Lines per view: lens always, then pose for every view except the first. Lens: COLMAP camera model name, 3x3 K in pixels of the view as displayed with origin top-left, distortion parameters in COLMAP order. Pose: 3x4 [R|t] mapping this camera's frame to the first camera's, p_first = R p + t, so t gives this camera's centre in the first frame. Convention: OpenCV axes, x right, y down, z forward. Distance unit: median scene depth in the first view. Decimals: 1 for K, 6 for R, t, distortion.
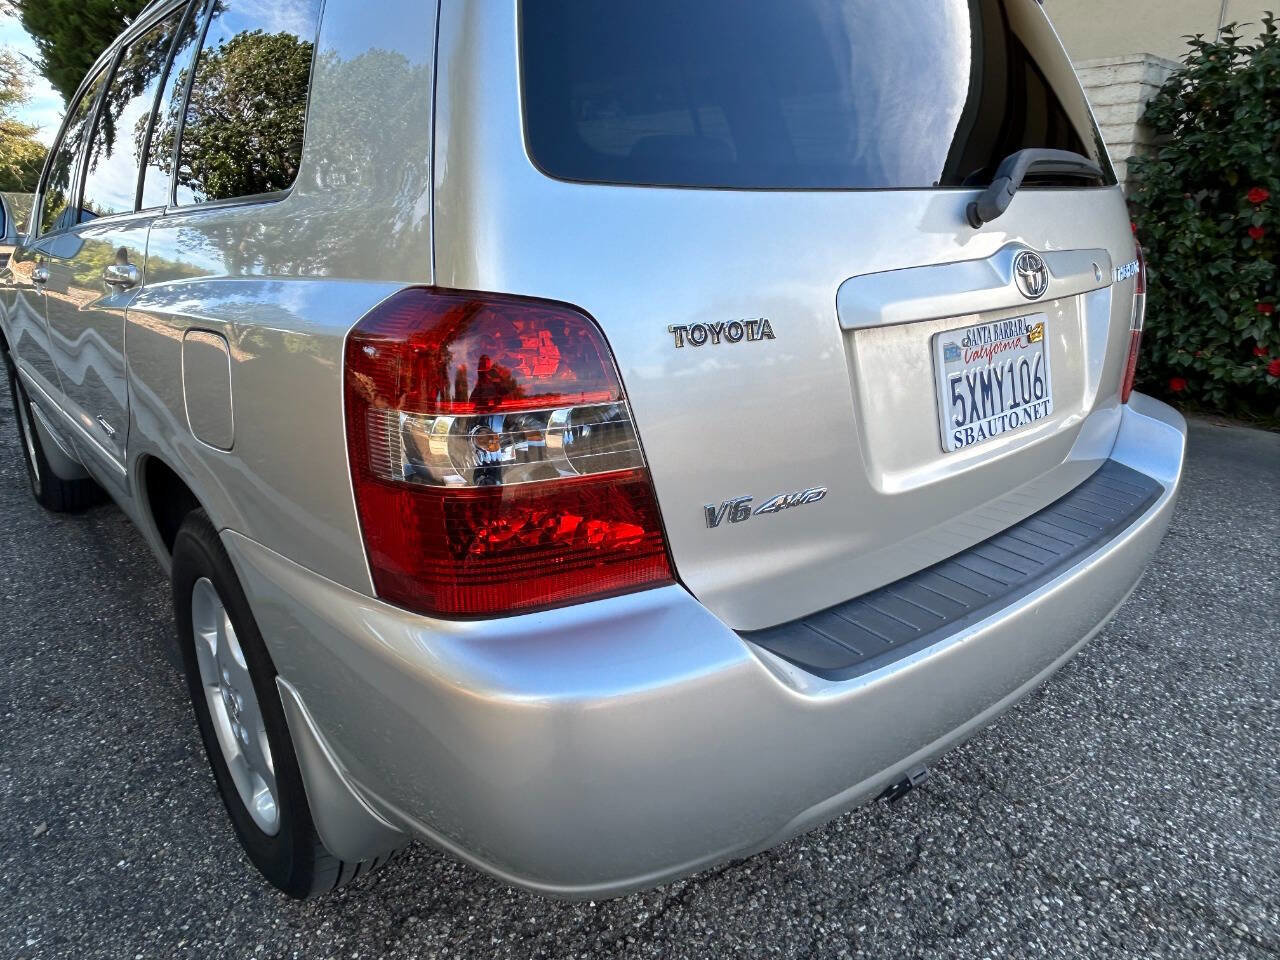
lens RADIAL K [[846.8, 0, 634.9], [0, 846.8, 470.8], [0, 0, 1]] dist [-0.017495, 0.014357]
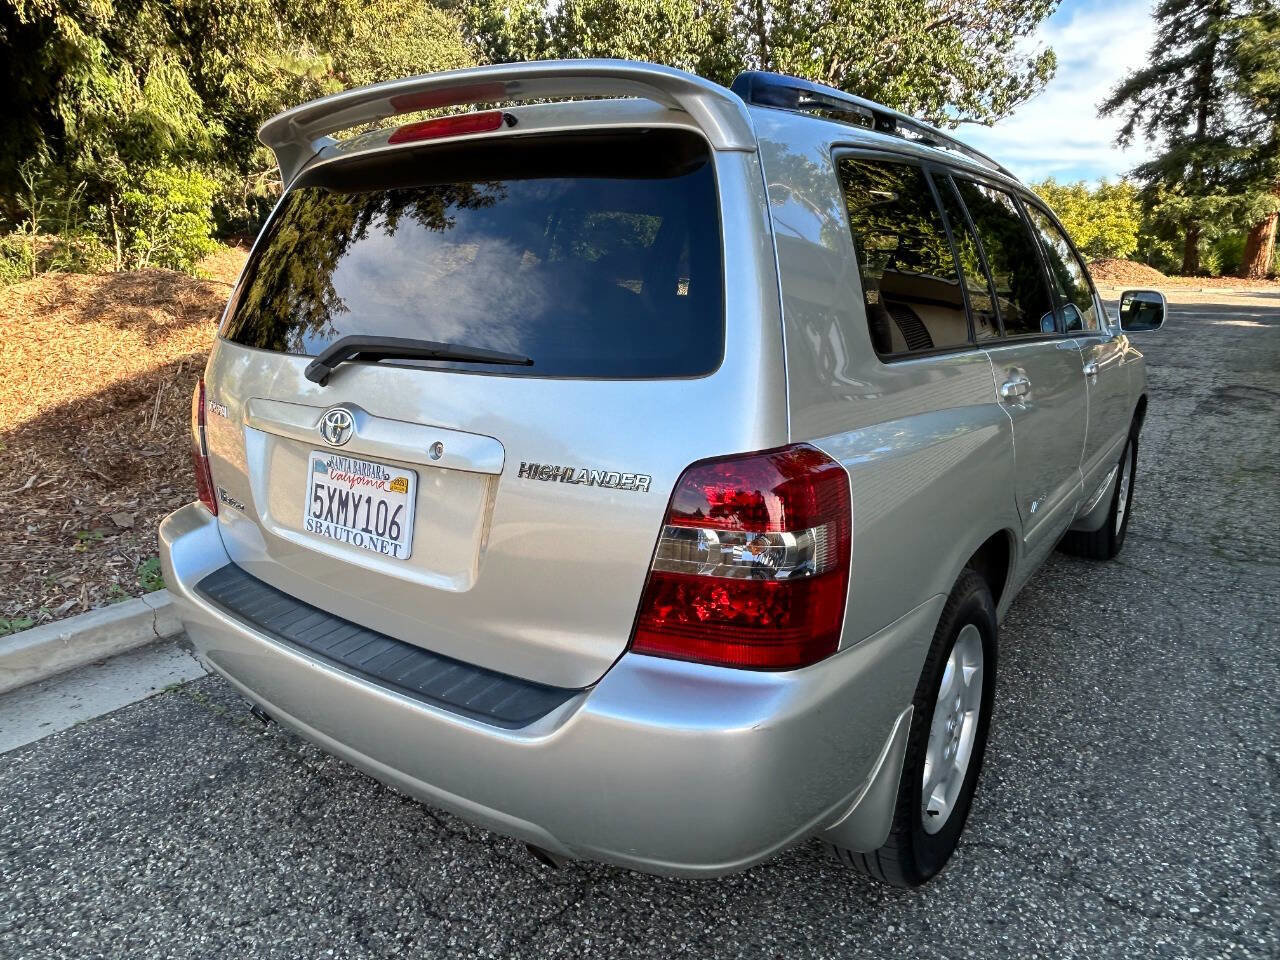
lens RADIAL K [[846.8, 0, 633.8], [0, 846.8, 465.9], [0, 0, 1]] dist [-0.017495, 0.014357]
pose [[0.228811, 0.235603, -0.944530, 1.445288], [-0.298261, 0.940574, 0.162363, -0.415154], [0.926653, 0.244566, 0.285484, 0.839812]]
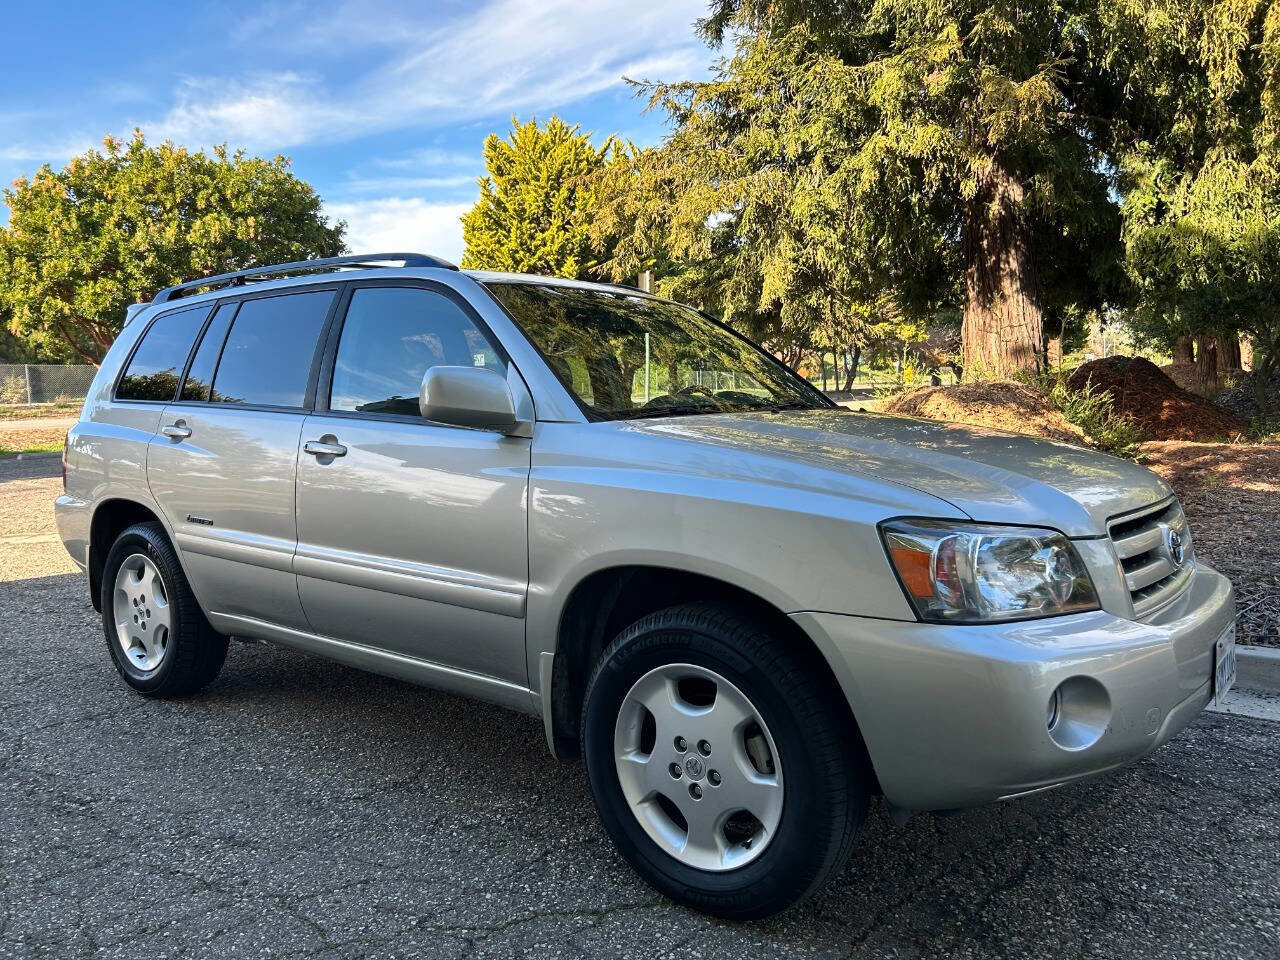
lens RADIAL K [[969.6, 0, 632.0], [0, 969.6, 472.2], [0, 0, 1]] dist [0.048821, -0.057647]
pose [[-0.980755, 0.034912, -0.192095, -0.418190], [-0.037793, 0.931326, 0.362219, -1.363054], [0.191548, 0.362508, -0.912084, 4.349047]]
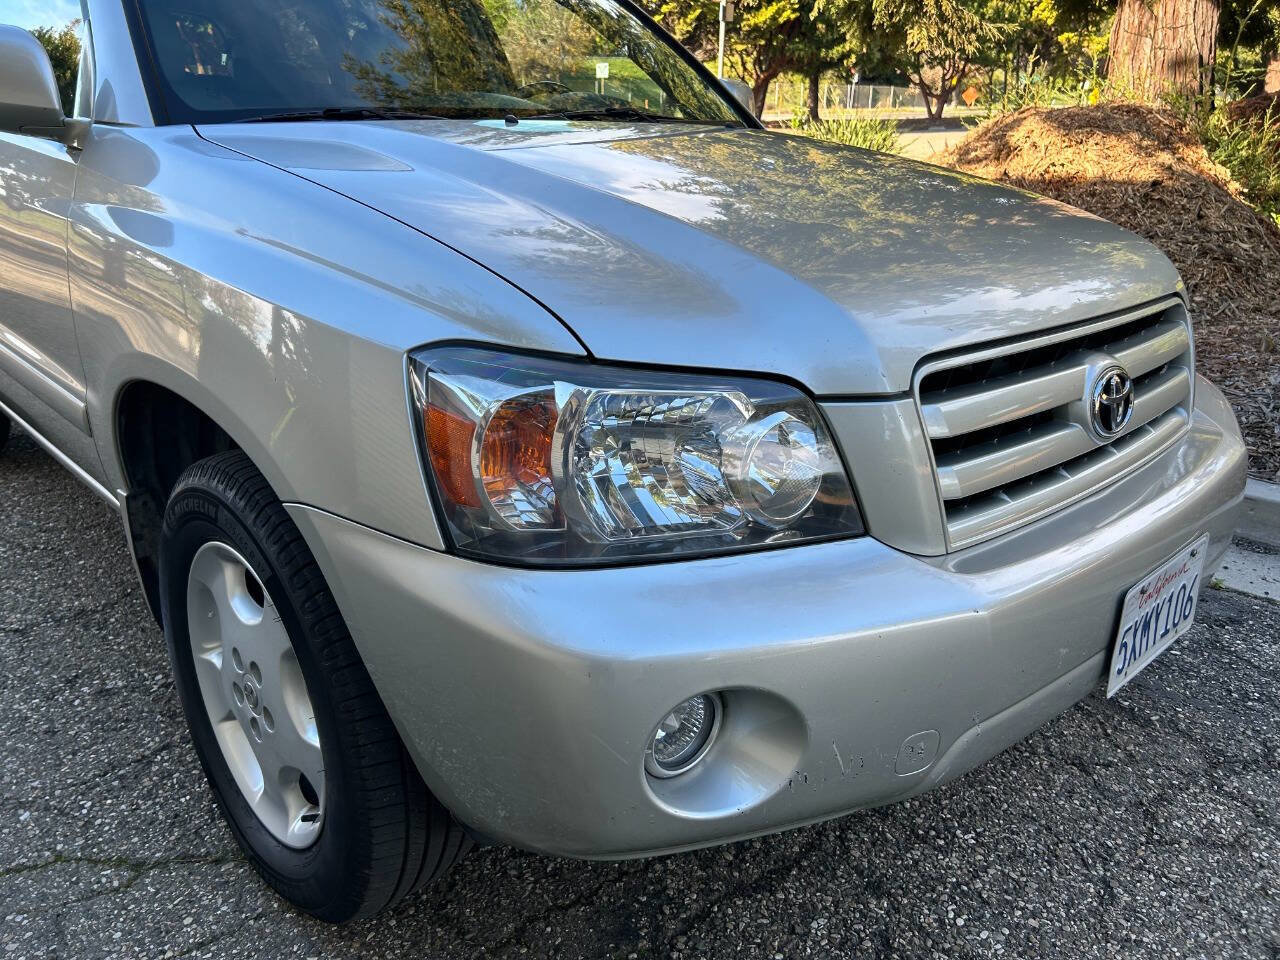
lens RADIAL K [[969.6, 0, 634.3], [0, 969.6, 481.2], [0, 0, 1]] dist [0.048821, -0.057647]
pose [[-0.998619, 0.010972, -0.051382, -1.141016], [-0.022670, 0.792258, 0.609765, -1.165262], [0.047399, 0.610088, -0.790915, 3.802959]]
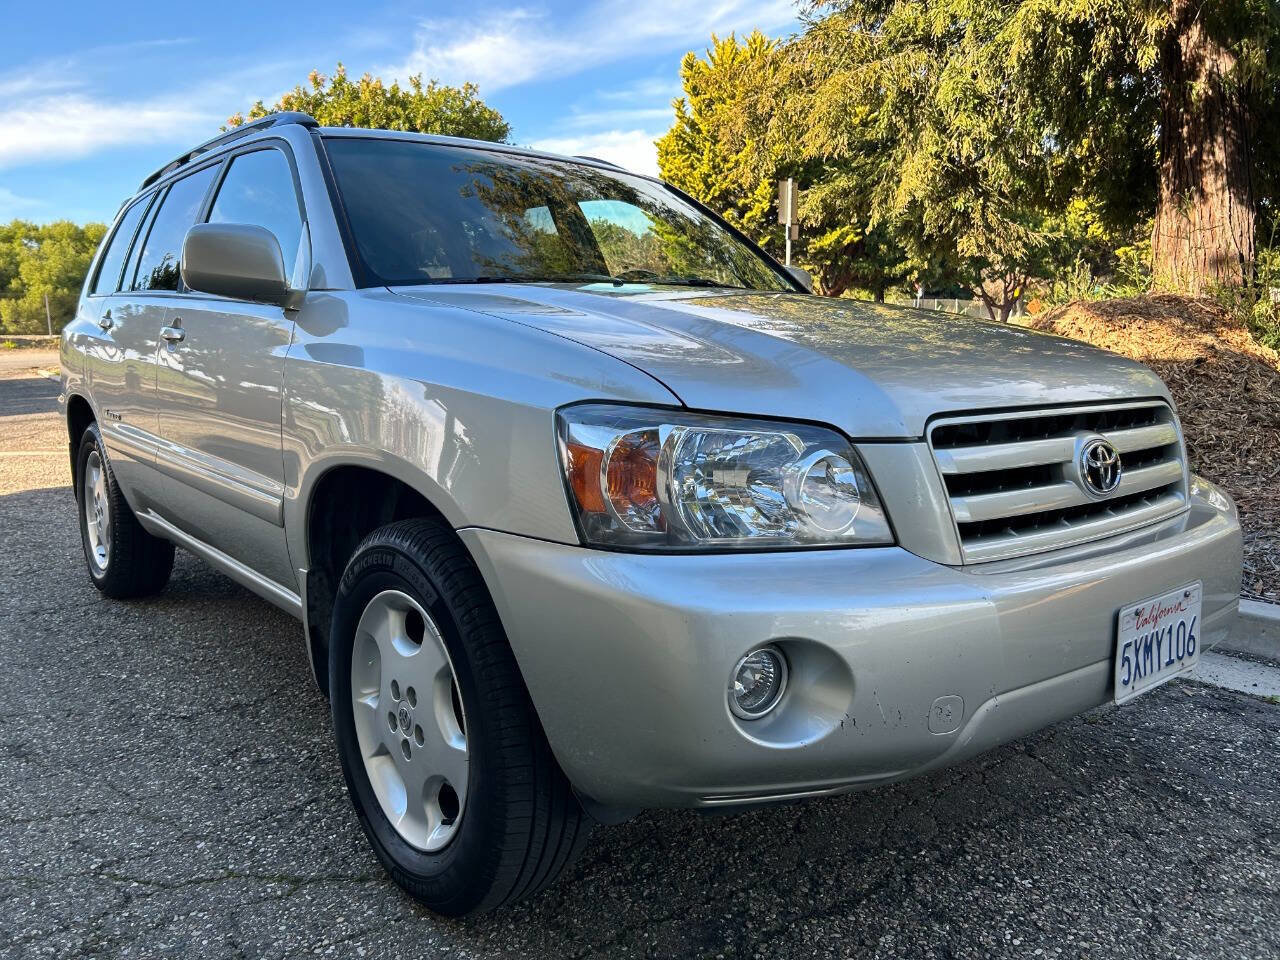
lens RADIAL K [[969.6, 0, 632.7], [0, 969.6, 475.3], [0, 0, 1]] dist [0.048821, -0.057647]
pose [[-0.999584, 0.010037, 0.027044, -1.120259], [0.020644, 0.903706, 0.427655, -1.167070], [-0.020147, 0.428035, -0.903537, 4.098339]]
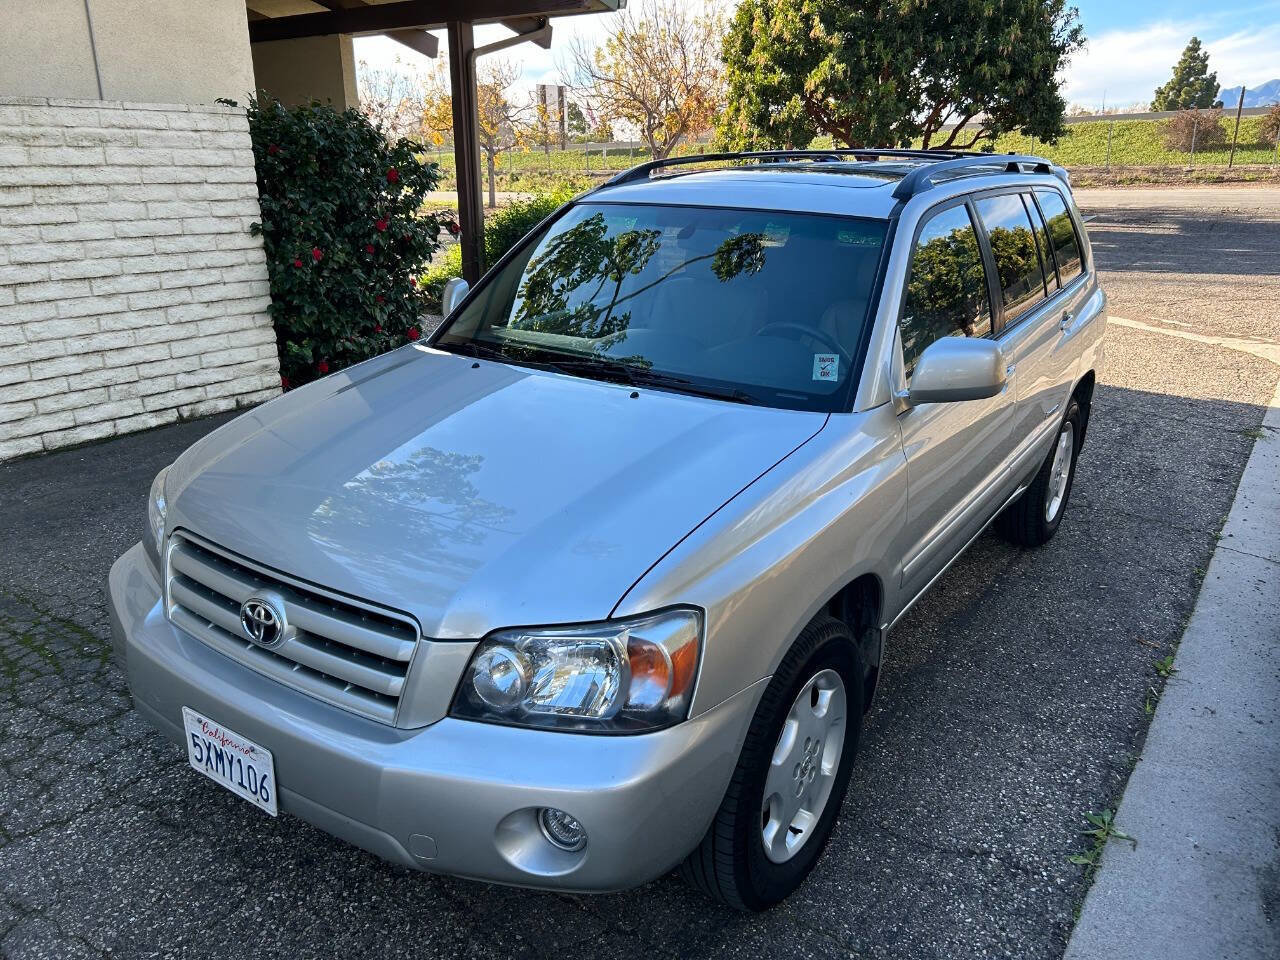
lens RADIAL K [[969.6, 0, 644.7], [0, 969.6, 481.2], [0, 0, 1]] dist [0.048821, -0.057647]
pose [[-0.259532, -0.305535, 0.916128, -2.996468], [0.287803, 0.881059, 0.375372, -1.226532], [-0.921853, 0.361086, -0.140729, 2.678957]]
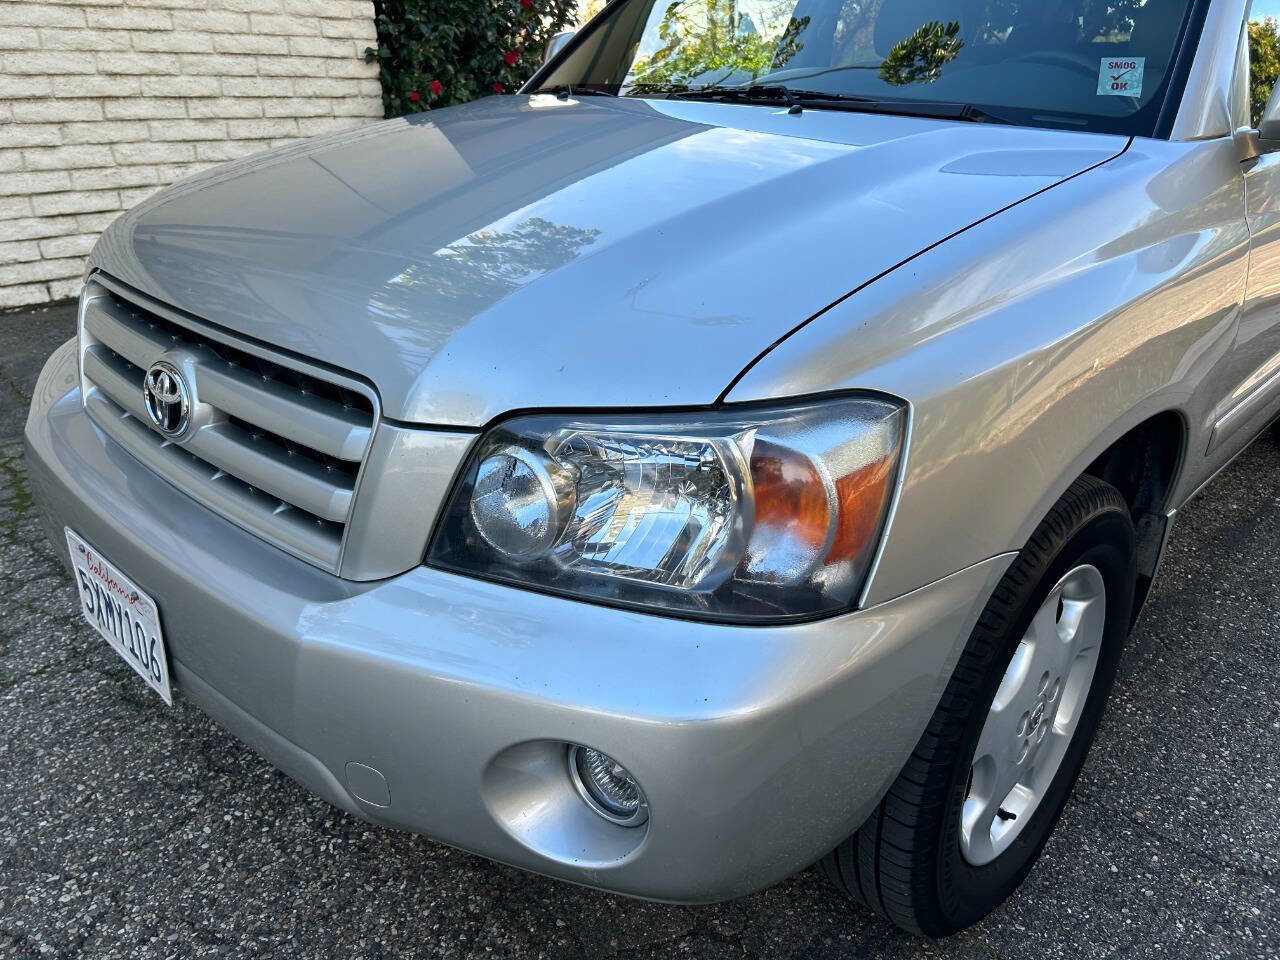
lens RADIAL K [[969.6, 0, 639.7], [0, 969.6, 487.5], [0, 0, 1]] dist [0.048821, -0.057647]
pose [[-0.098391, -0.391108, 0.915070, -2.501767], [0.288997, 0.868674, 0.402351, -0.840946], [-0.952260, 0.304041, 0.027559, 2.660116]]
